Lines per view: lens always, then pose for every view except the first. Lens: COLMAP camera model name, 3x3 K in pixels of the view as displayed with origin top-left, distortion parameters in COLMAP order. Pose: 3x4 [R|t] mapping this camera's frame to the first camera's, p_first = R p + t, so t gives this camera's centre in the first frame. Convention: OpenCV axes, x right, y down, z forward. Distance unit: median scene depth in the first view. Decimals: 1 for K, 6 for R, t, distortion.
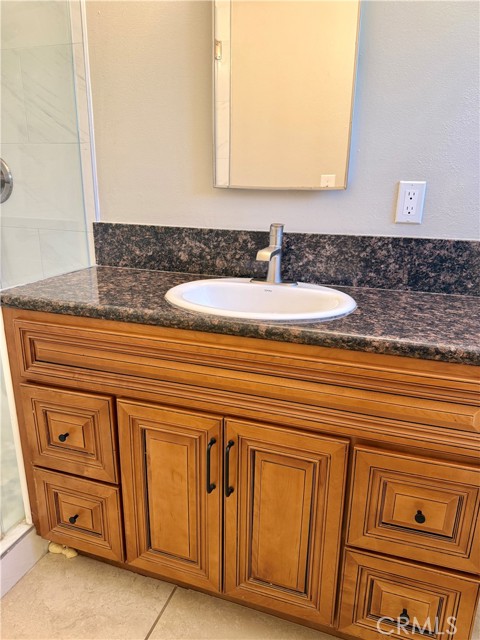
lens RADIAL K [[456.6, 0, 240.0], [0, 456.6, 320.0], [0, 0, 1]] dist [0.112111, -0.171950]
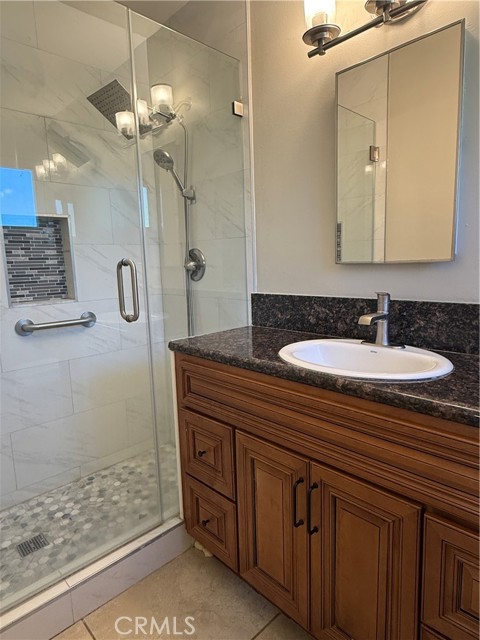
lens RADIAL K [[389.6, 0, 240.9], [0, 389.6, 317.2], [0, 0, 1]] dist [0.008375, 0.002740]
pose [[0.887627, 0.022718, -0.460002, 0.216453], [-0.090992, 0.987746, -0.126798, 0.001440], [0.451485, 0.154406, 0.878818, 0.021352]]
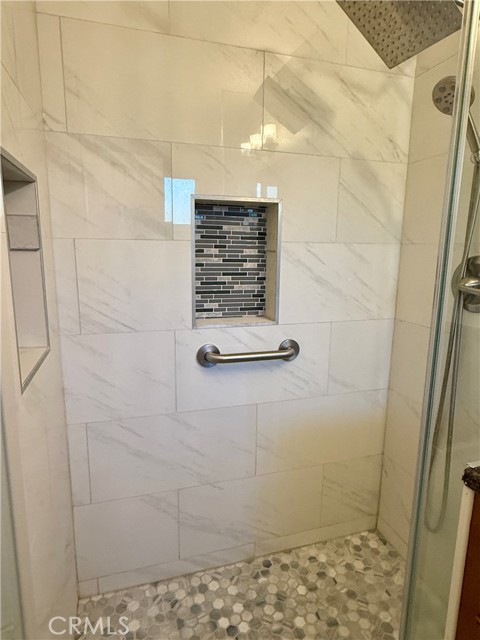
lens RADIAL K [[389.6, 0, 240.9], [0, 389.6, 317.2], [0, 0, 1]] dist [0.008375, 0.002740]
pose [[0.598997, 0.135441, -0.789214, -0.337307], [-0.239399, 0.970804, -0.015095, -0.194562], [0.764127, 0.197979, 0.613933, 0.368301]]
